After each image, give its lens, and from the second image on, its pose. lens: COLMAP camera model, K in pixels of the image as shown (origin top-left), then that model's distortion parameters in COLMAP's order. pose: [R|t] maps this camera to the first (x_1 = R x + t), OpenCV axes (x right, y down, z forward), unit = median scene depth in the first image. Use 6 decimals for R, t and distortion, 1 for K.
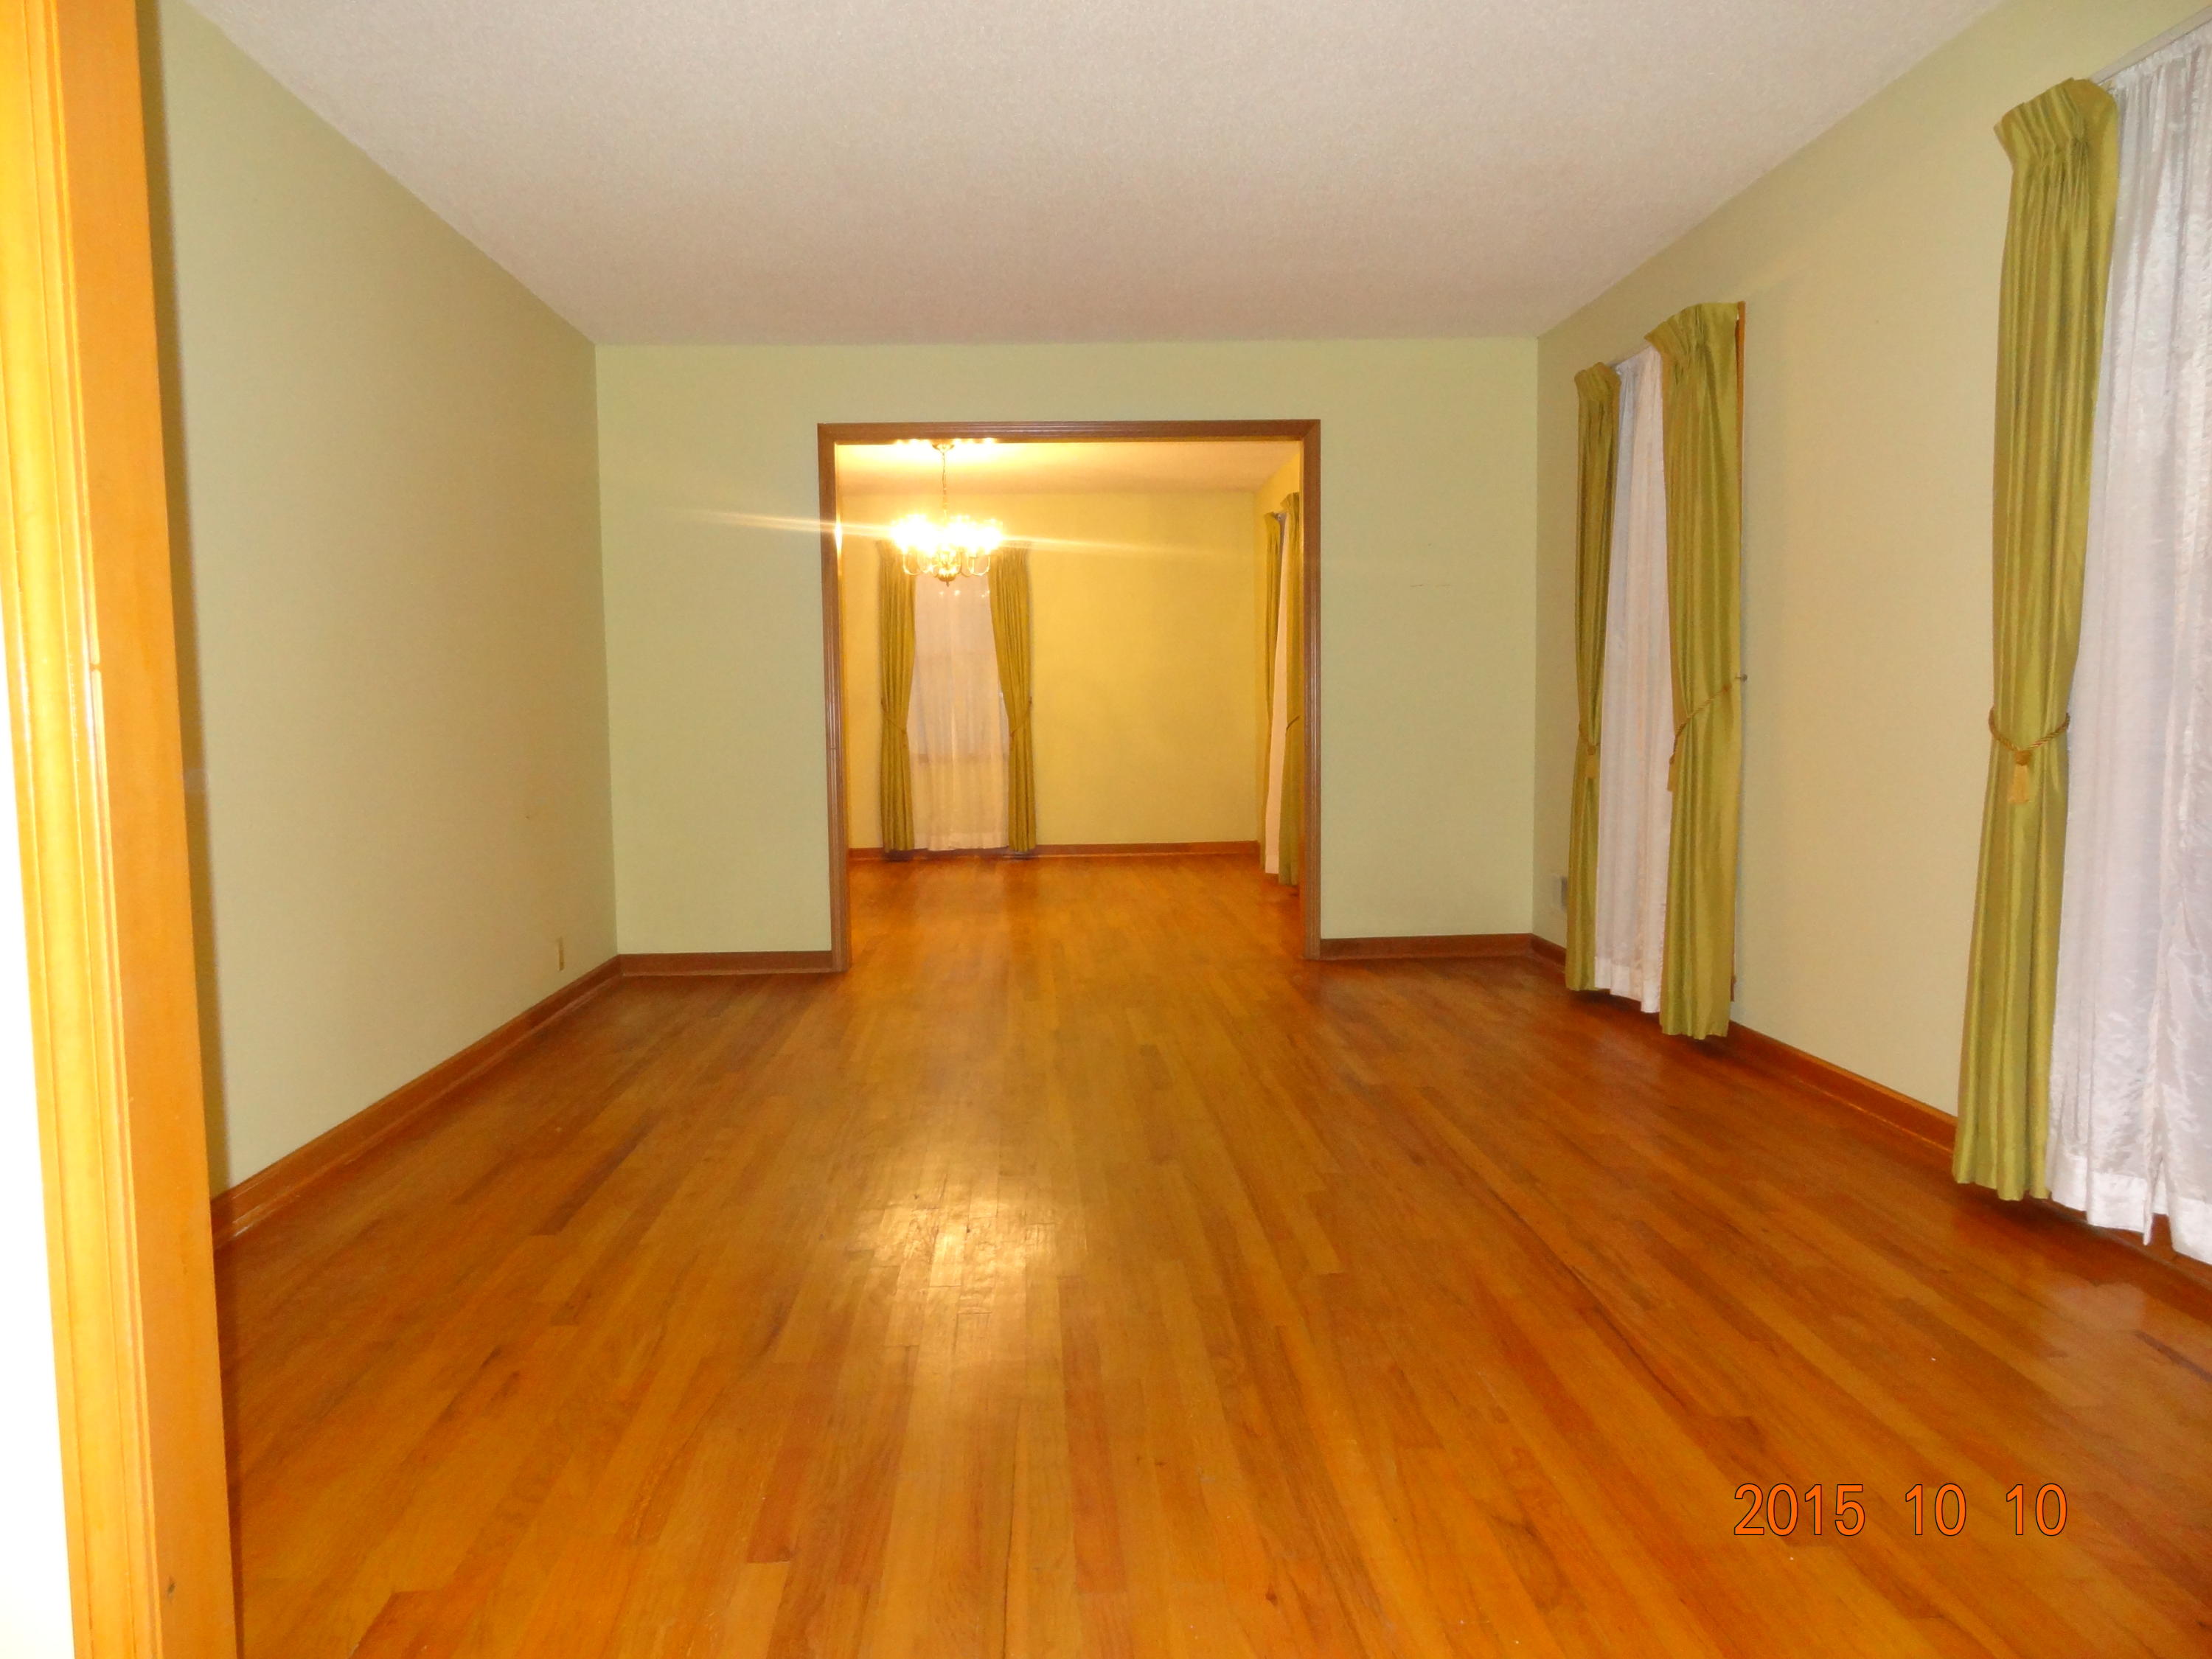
lens RADIAL K [[1547.5, 0, 1100.3], [0, 1547.5, 830.4], [0, 0, 1]] dist [-0.005517, 0.006829]
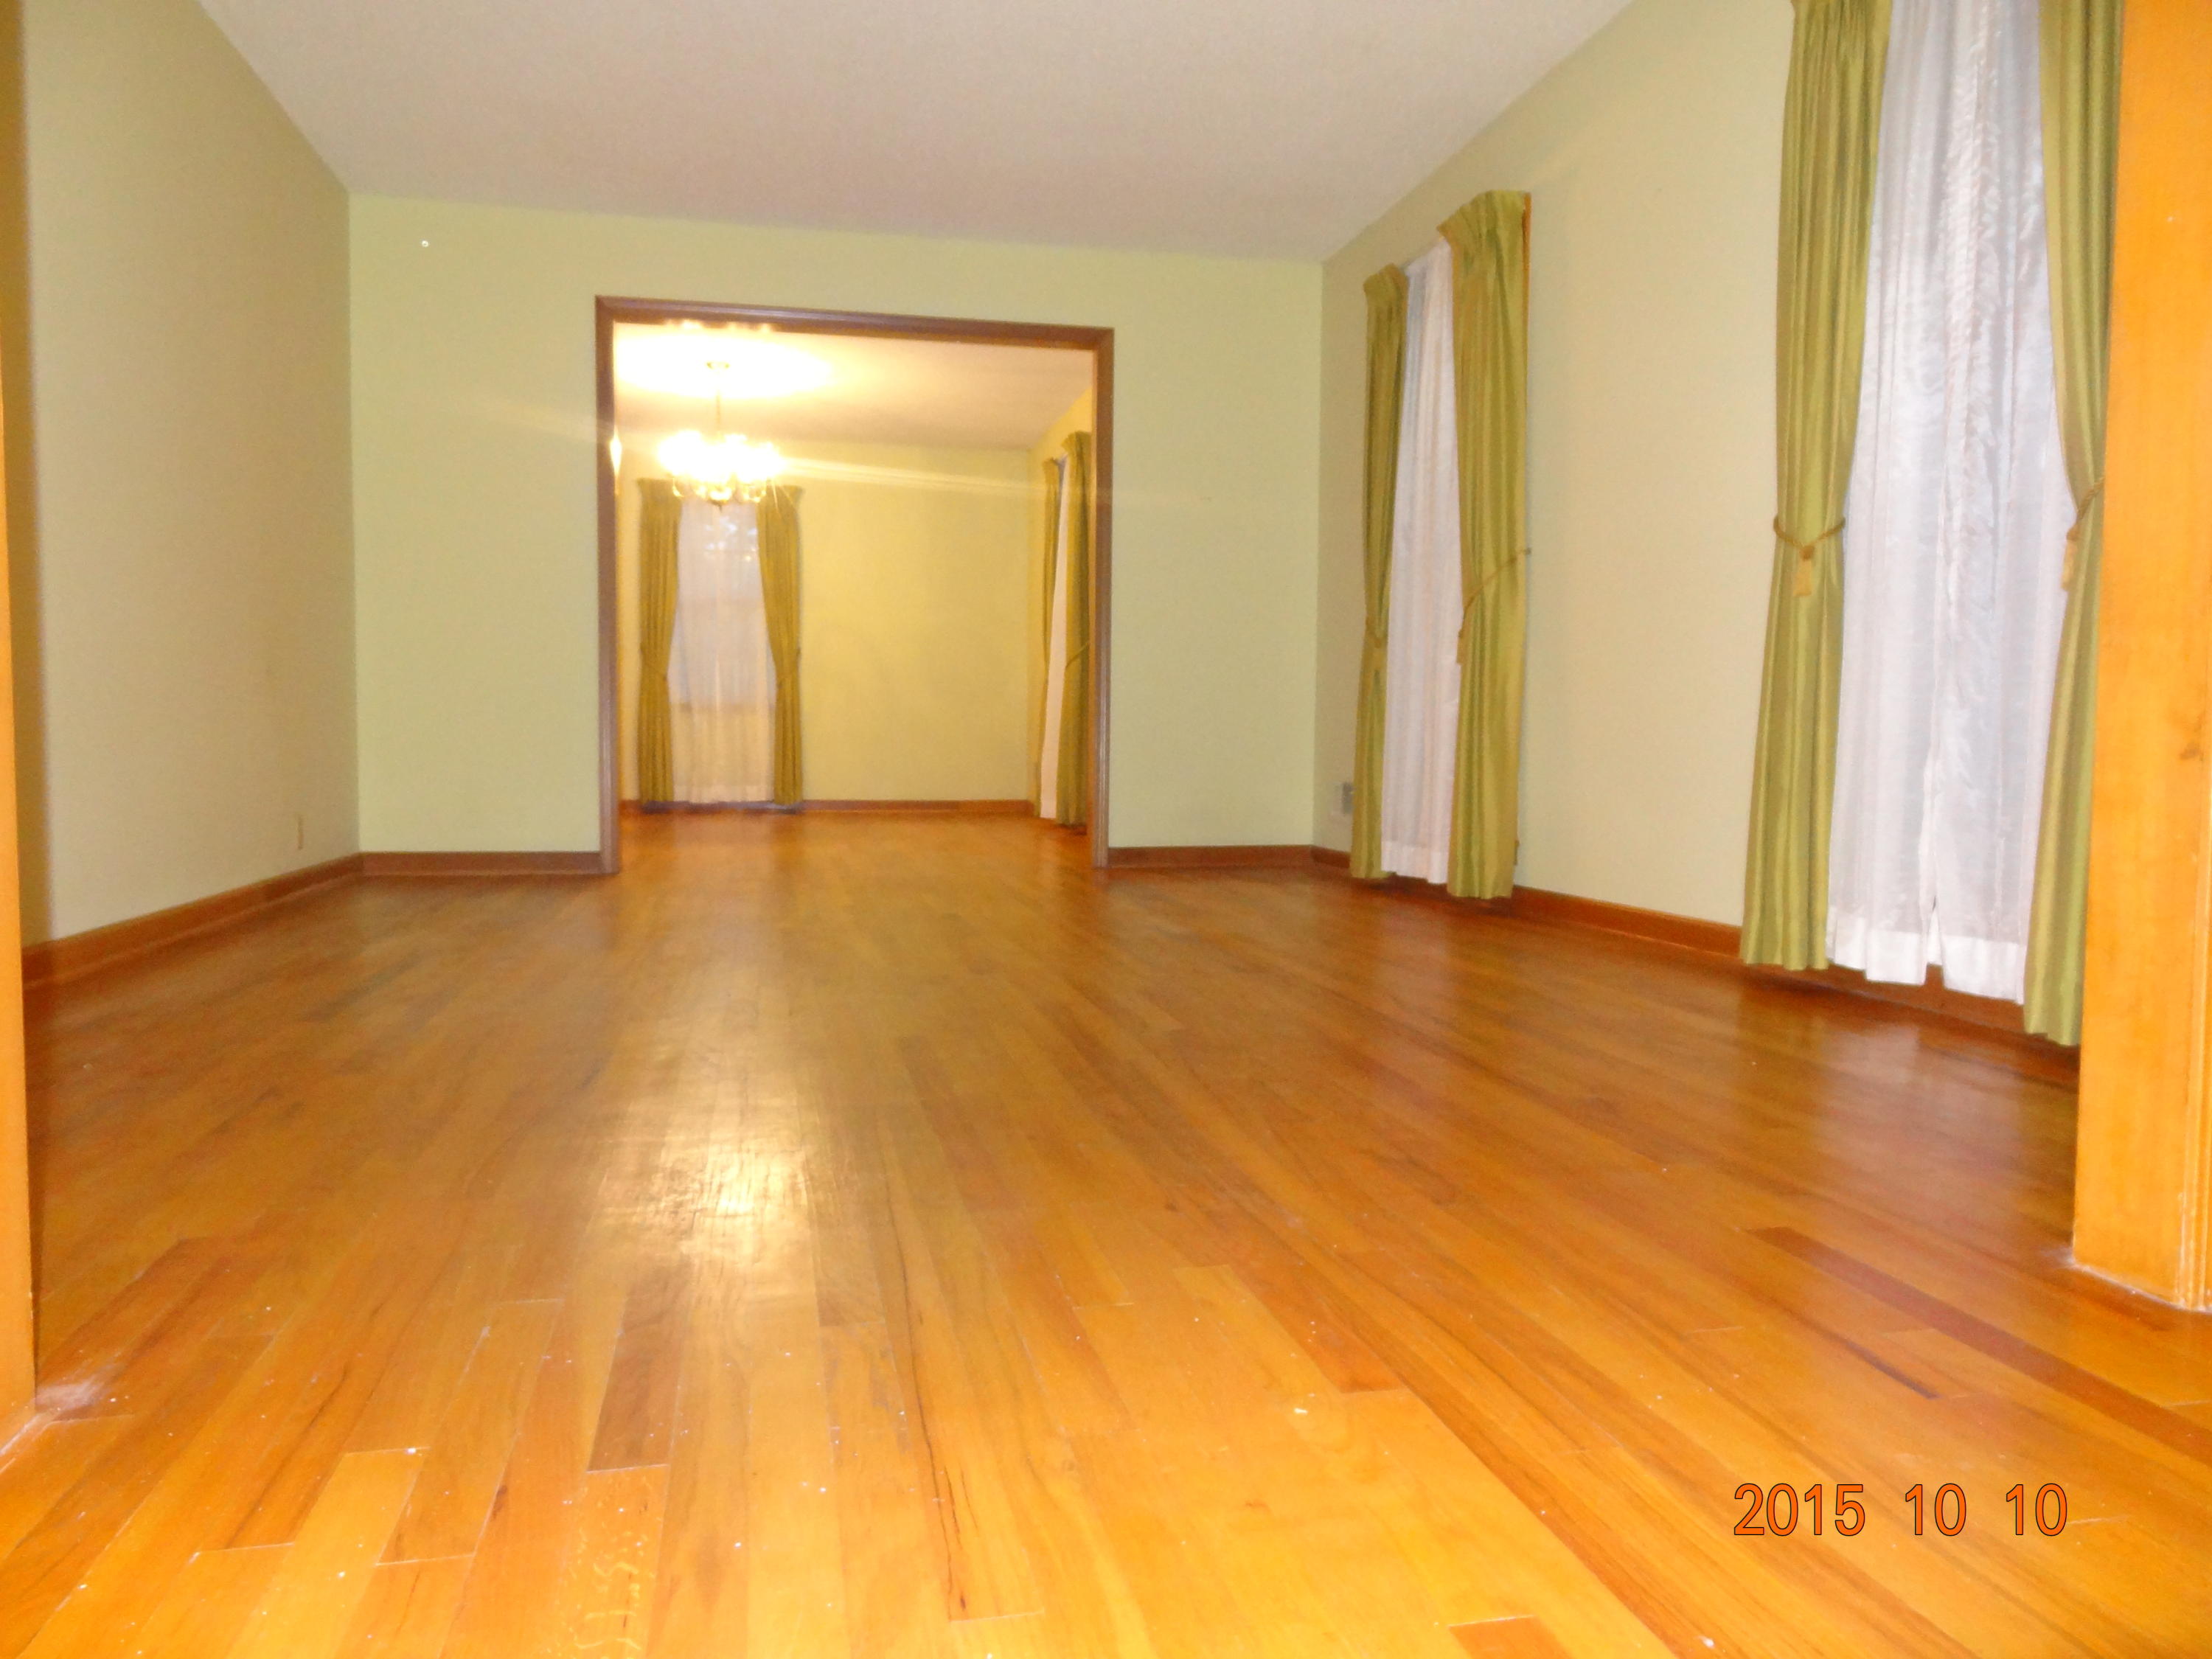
lens RADIAL K [[1547.5, 0, 1100.3], [0, 1547.5, 830.4], [0, 0, 1]] dist [-0.005517, 0.006829]
pose [[0.986199, 0.012652, 0.165078, -0.038277], [-0.008556, 0.999638, -0.025505, 0.115839], [-0.165341, 0.023740, 0.985951, 0.020734]]
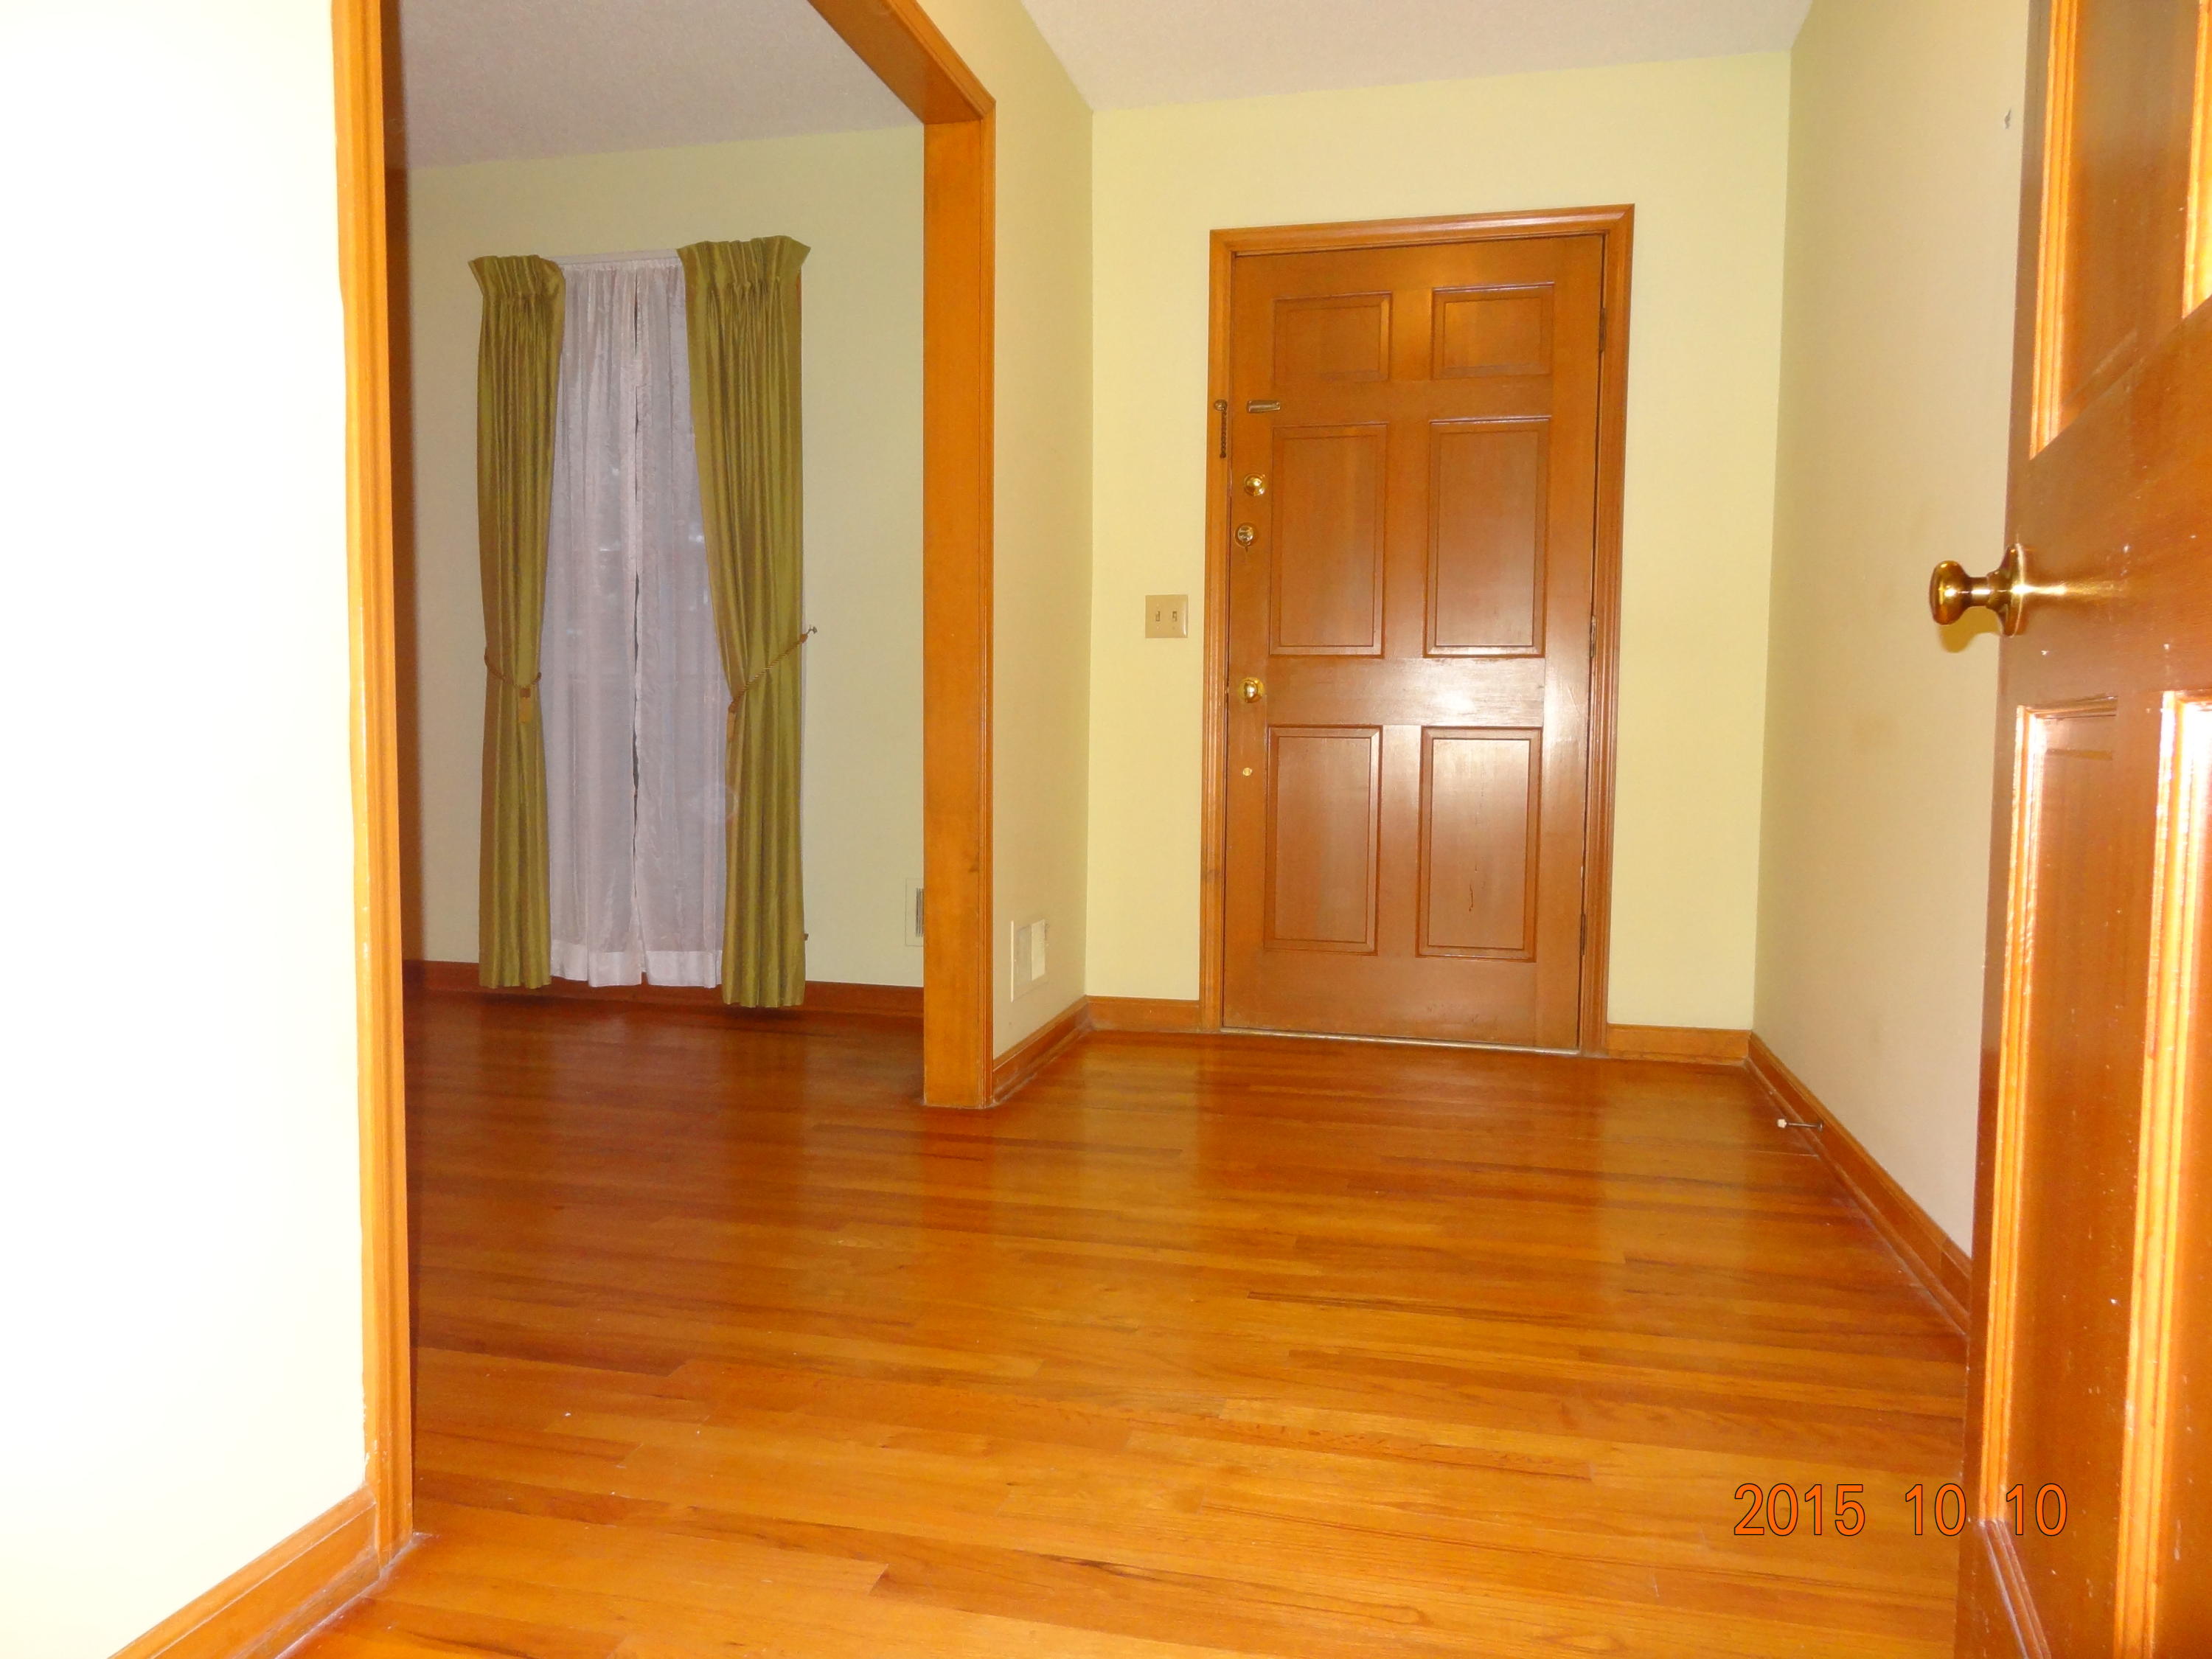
lens RADIAL K [[1547.5, 0, 1100.3], [0, 1547.5, 830.4], [0, 0, 1]] dist [-0.005517, 0.006829]
pose [[0.270633, -0.043167, 0.961714, -0.464923], [0.063371, 0.997626, 0.026946, 0.053910], [-0.960594, 0.053653, 0.272726, 0.036653]]
